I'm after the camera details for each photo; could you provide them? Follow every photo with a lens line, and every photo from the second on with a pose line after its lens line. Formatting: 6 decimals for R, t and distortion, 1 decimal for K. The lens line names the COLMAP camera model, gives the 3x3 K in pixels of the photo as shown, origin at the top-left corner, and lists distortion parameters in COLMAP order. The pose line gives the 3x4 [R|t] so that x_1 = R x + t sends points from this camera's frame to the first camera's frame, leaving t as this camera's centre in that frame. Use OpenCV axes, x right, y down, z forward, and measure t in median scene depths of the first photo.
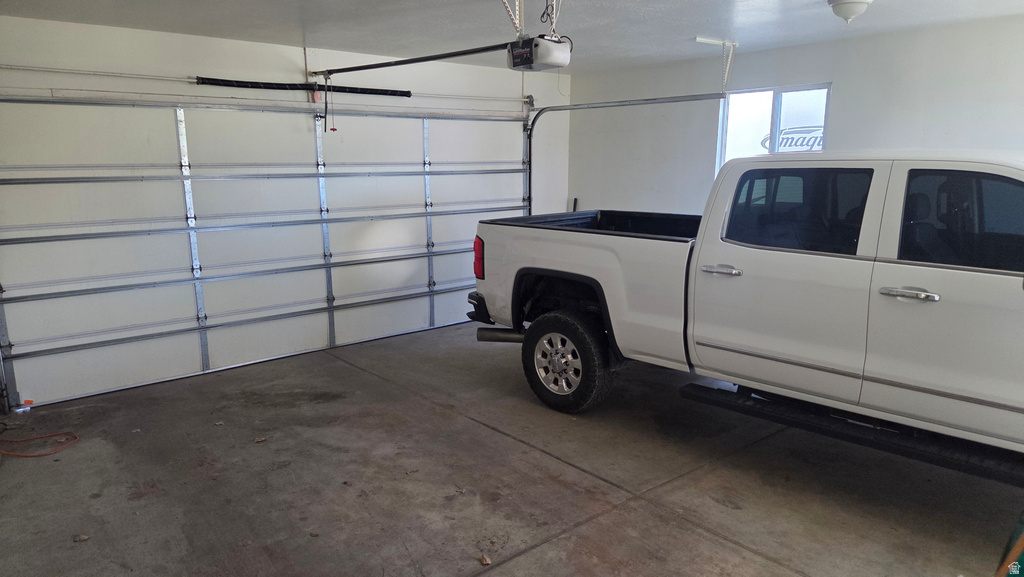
lens RADIAL K [[687.4, 0, 516.9], [0, 687.4, 294.5], [0, 0, 1]] dist [0.103255, -0.093443]
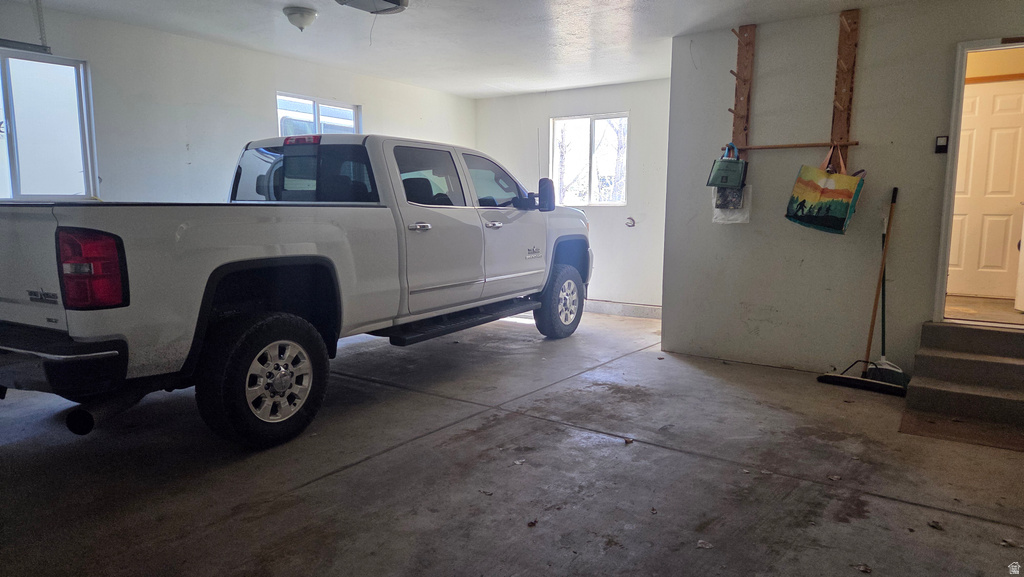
lens RADIAL K [[687.4, 0, 516.9], [0, 687.4, 294.5], [0, 0, 1]] dist [0.103255, -0.093443]
pose [[-0.258452, -0.117503, 0.958851, -0.830013], [0.182997, 0.968648, 0.168029, -0.083802], [-0.948533, 0.218894, -0.228846, 1.017938]]
